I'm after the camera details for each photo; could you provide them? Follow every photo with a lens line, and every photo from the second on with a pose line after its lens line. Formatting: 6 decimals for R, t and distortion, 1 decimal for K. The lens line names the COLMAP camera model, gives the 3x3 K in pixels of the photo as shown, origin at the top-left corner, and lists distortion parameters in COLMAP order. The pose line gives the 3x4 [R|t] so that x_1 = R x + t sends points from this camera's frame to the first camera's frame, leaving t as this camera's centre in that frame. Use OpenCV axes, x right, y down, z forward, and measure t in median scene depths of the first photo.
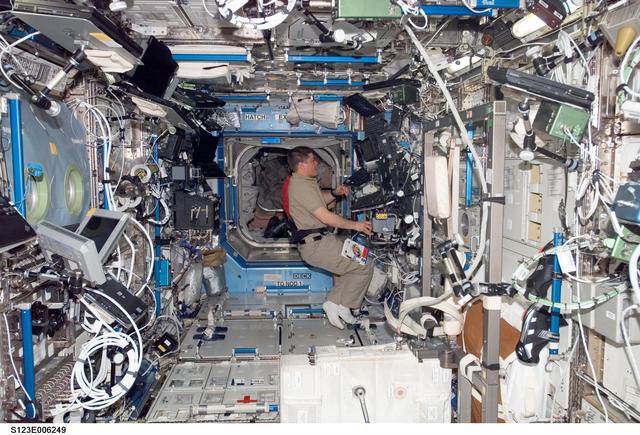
lens RADIAL K [[536.5, 0, 323.4], [0, 536.5, 212.8], [0, 0, 1]] dist [-0.000996, 0.000402]
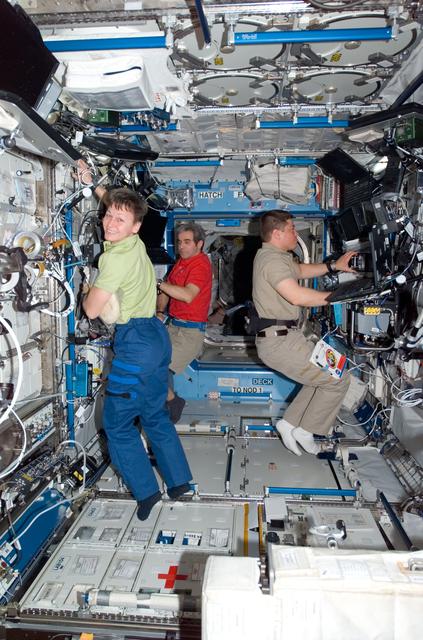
lens RADIAL K [[490.7, 0, 214.9], [0, 490.7, 317.3], [0, 0, 1]] dist [-0.015312, 0.001780]
pose [[0.989148, 0.016815, -0.145960, -0.002777], [-0.014921, 0.999790, 0.014062, 0.007416], [0.146165, -0.011731, 0.989191, 0.288634]]
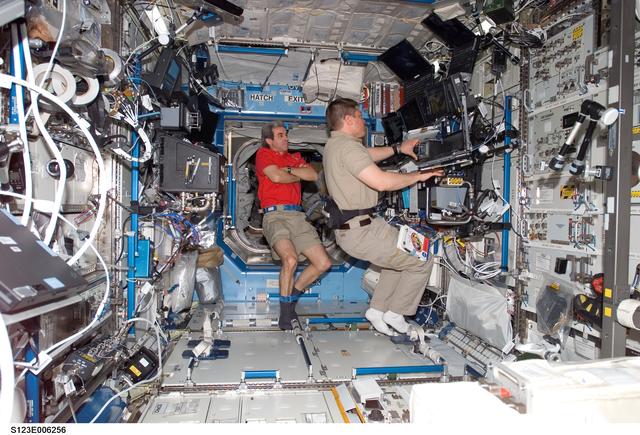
lens RADIAL K [[440.7, 0, 322.3], [0, 440.7, 218.6], [0, 0, 1]] dist [-0.034330, 0.000386]
pose [[0.997327, 0.017217, 0.071009, -0.097523], [-0.012124, 0.997364, -0.071541, 0.087878], [-0.072054, 0.070489, 0.994907, 0.379025]]
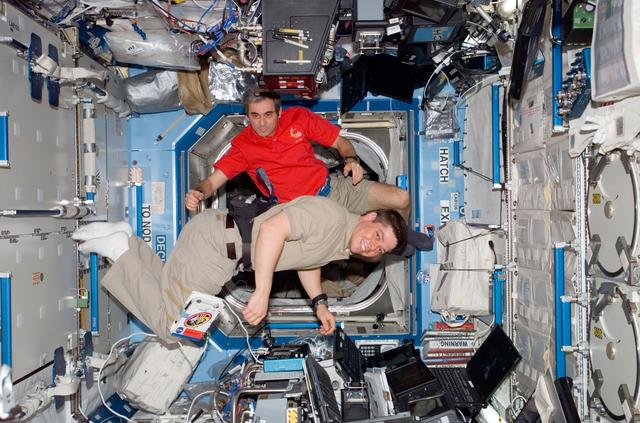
lens RADIAL K [[762.0, 0, 319.3], [0, 762.0, 225.5], [0, 0, 1]] dist [0.064724, 0.000000]
pose [[0.016444, 0.998141, -0.058692, -0.022346], [-0.995551, 0.010898, -0.093592, 0.039040], [-0.092778, 0.059970, 0.993879, 0.268433]]
